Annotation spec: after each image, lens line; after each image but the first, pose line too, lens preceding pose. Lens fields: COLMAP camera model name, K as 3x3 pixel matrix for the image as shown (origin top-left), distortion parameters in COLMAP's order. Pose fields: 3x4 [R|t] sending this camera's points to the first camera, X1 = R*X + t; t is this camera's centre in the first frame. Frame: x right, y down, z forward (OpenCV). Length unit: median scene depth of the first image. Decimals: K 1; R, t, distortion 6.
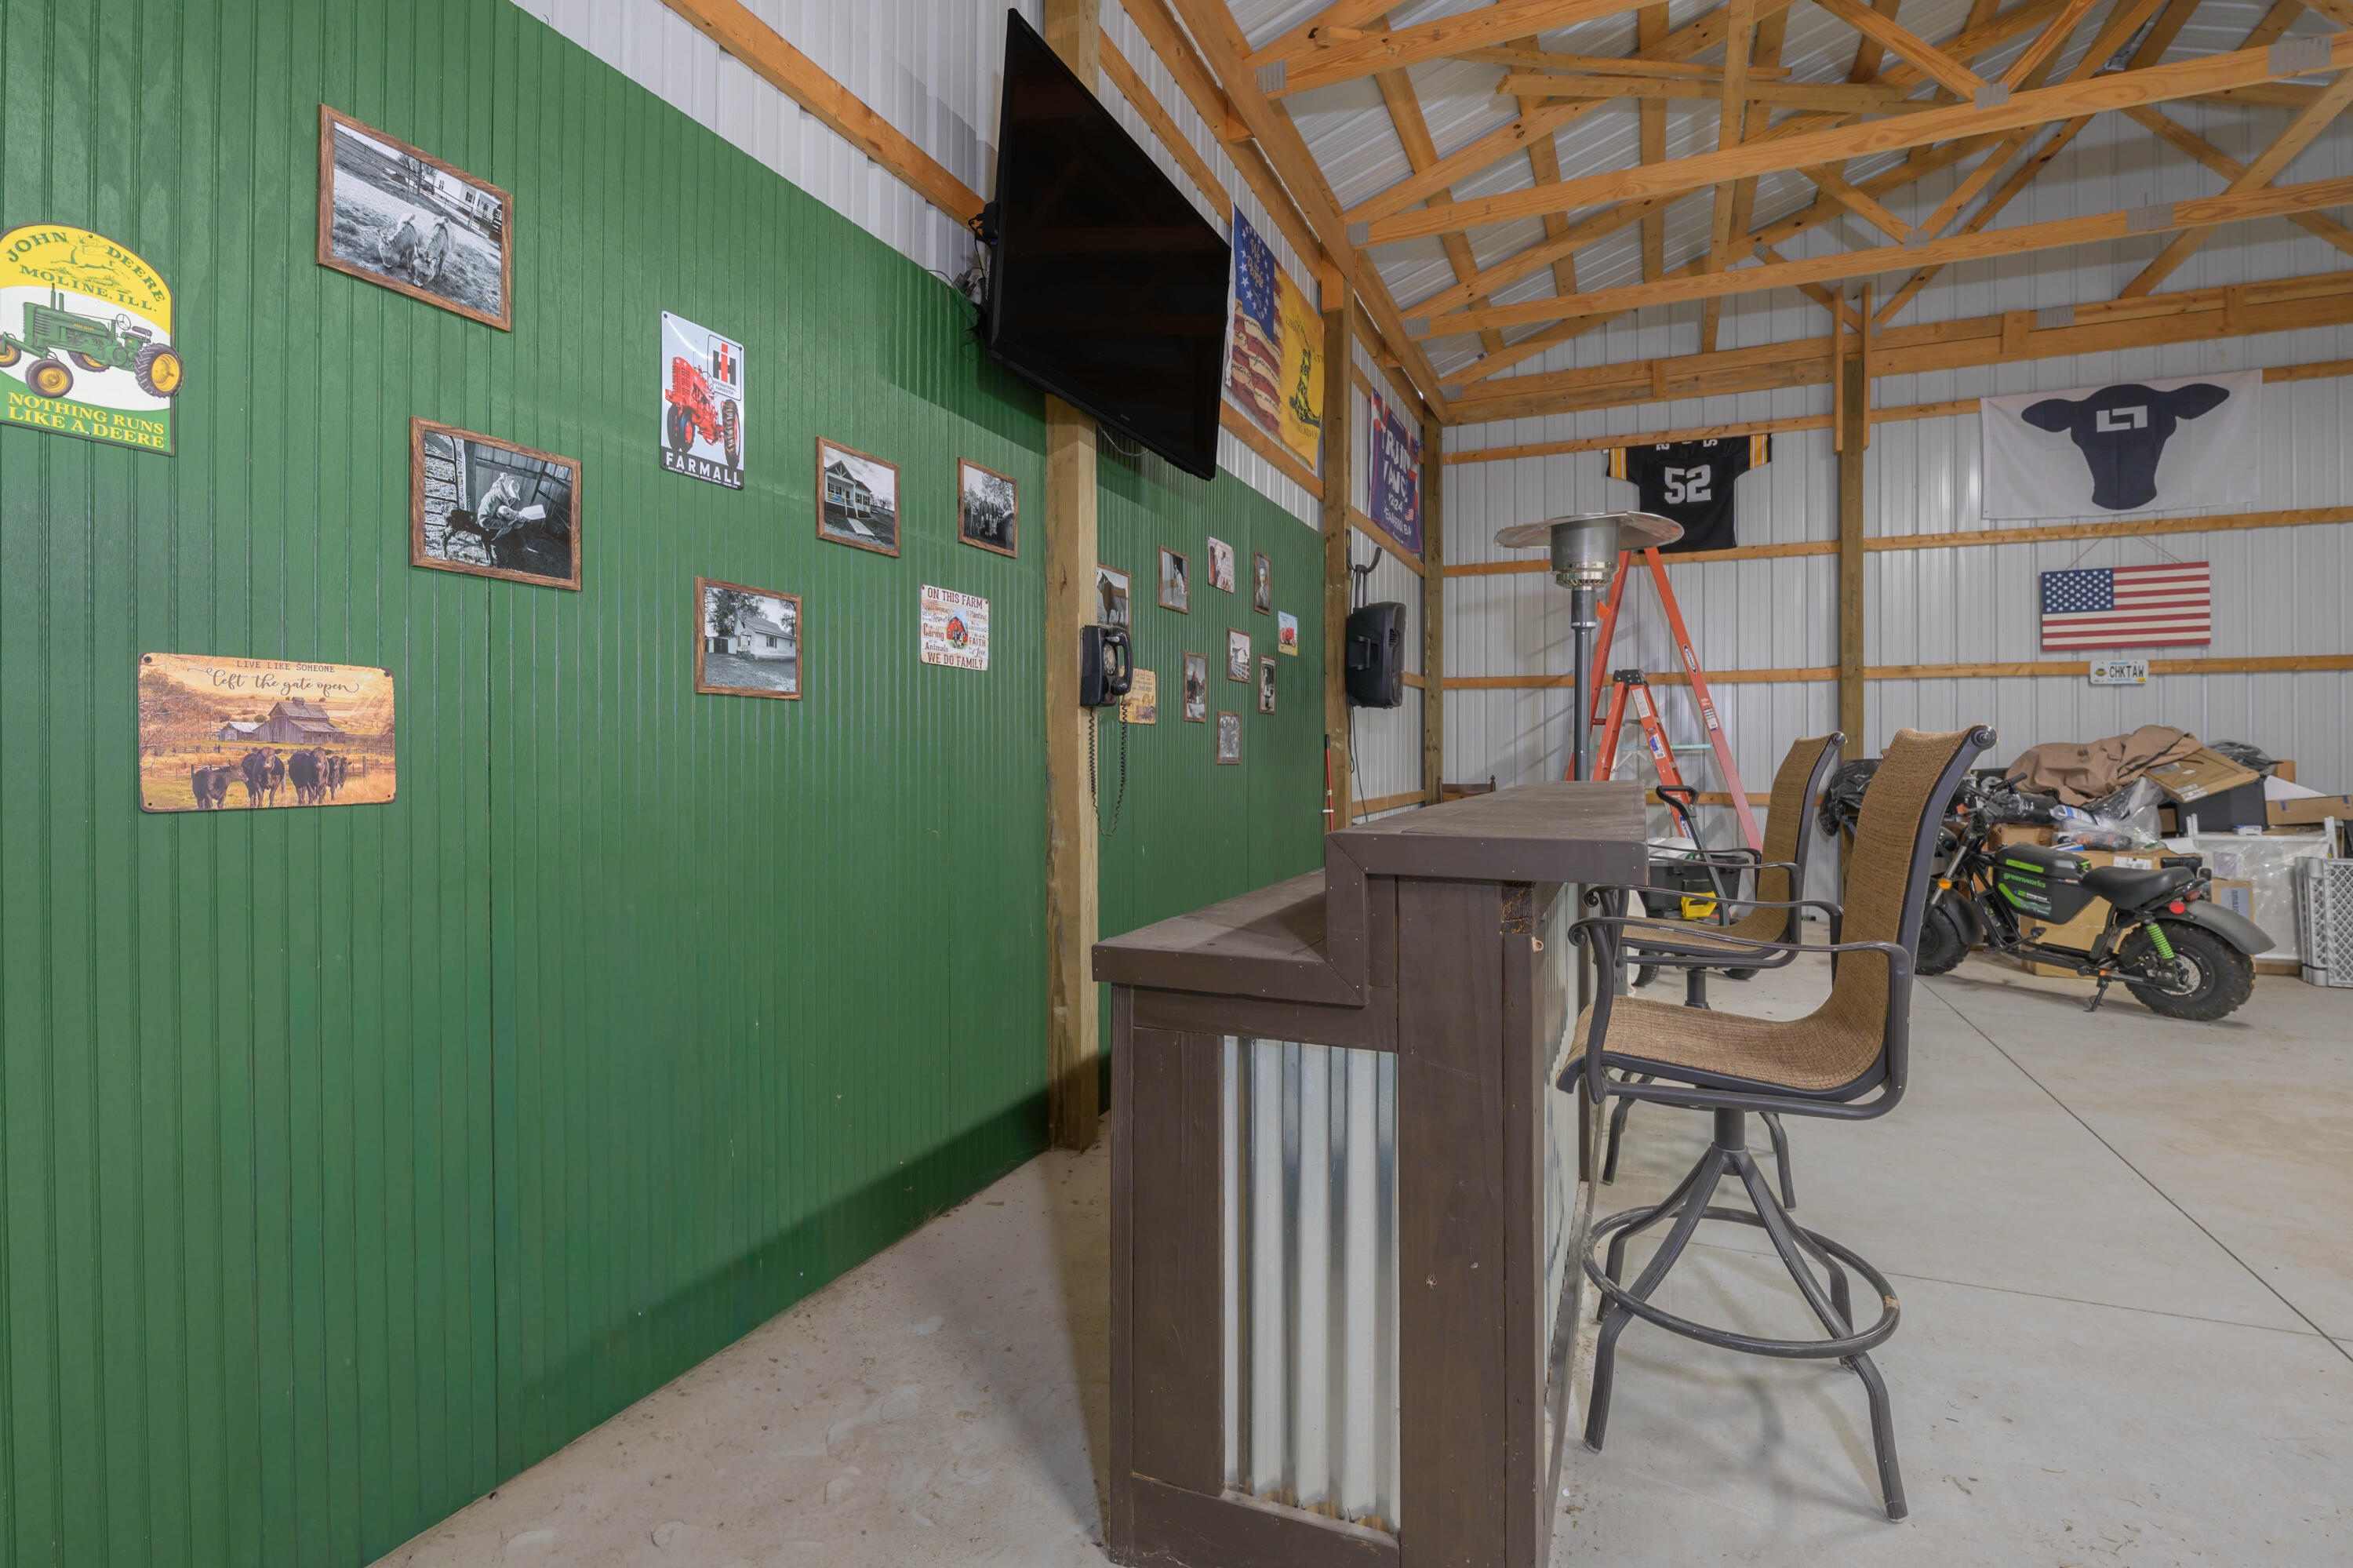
lens RADIAL K [[1076.8, 0, 1183.5], [0, 1076.8, 759.4], [0, 0, 1]] dist [-0.011471, 0.000301]
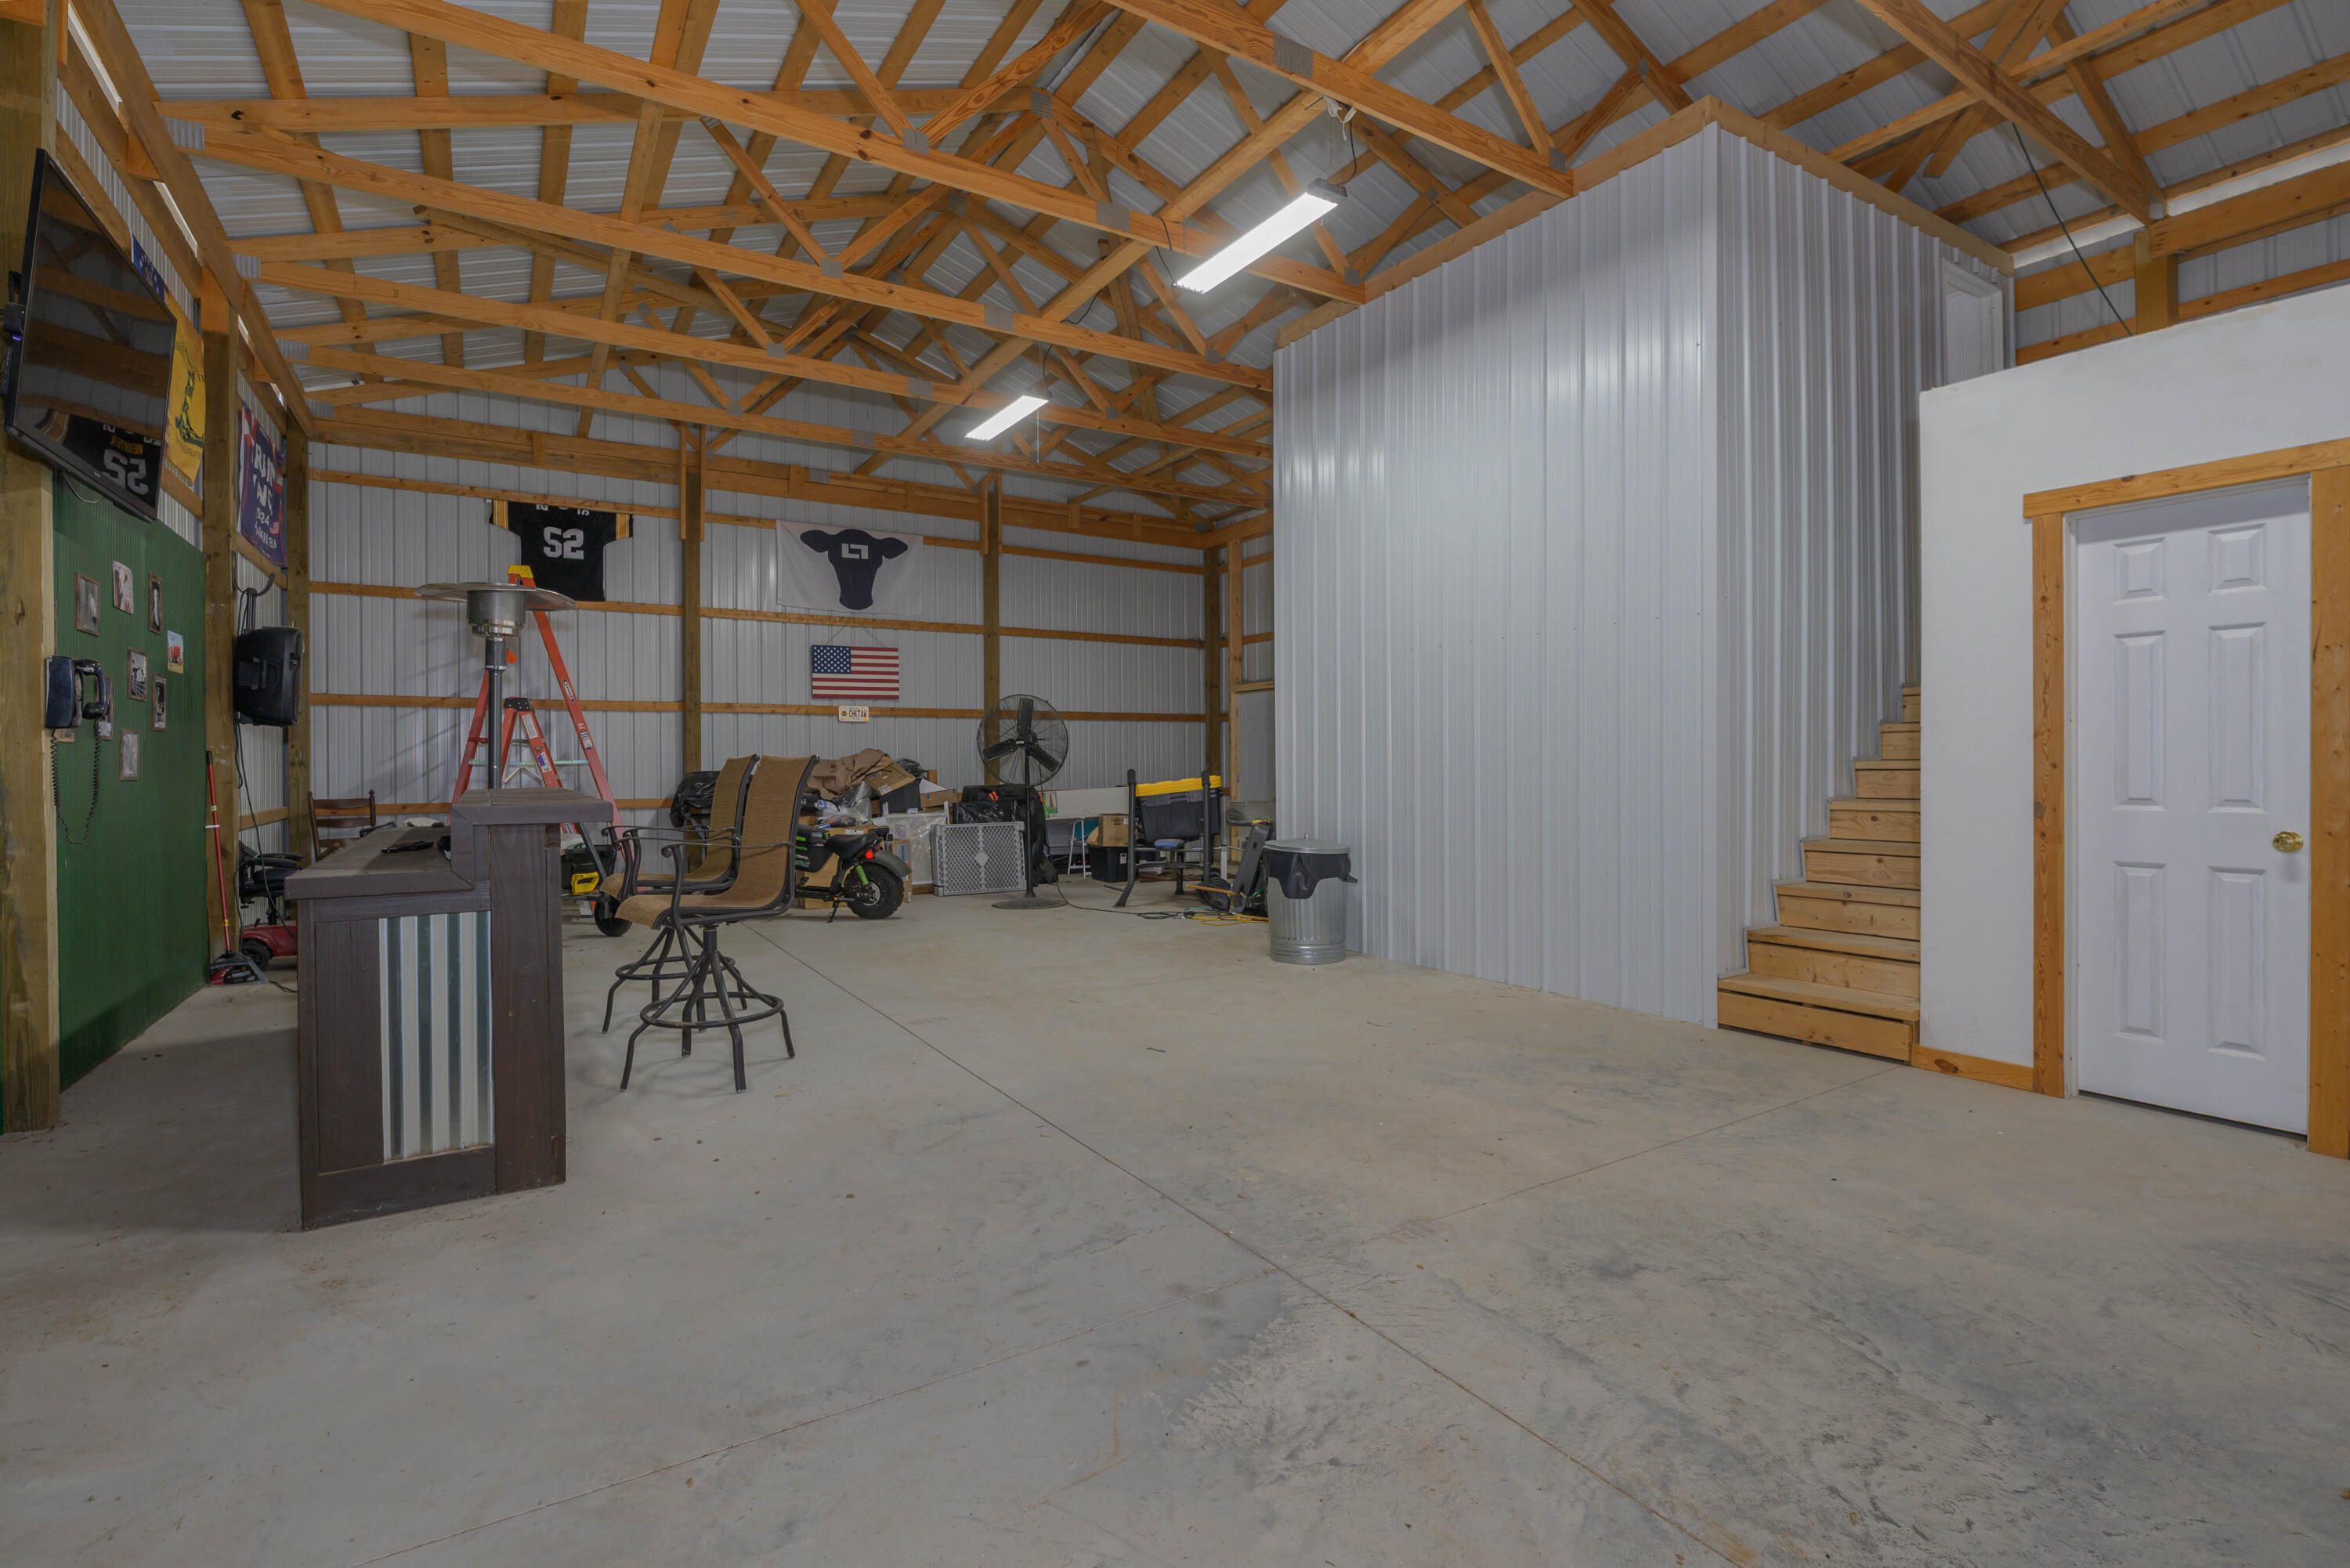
lens RADIAL K [[1075.3, 0, 1182.0], [0, 1075.3, 759.4], [0, 0, 1]] dist [-0.011471, 0.000301]
pose [[0.553204, 0.000964, 0.833045, -0.161352], [0.009721, 0.999924, -0.007612, 0.001154], [-0.832989, 0.012309, 0.553153, -0.260770]]
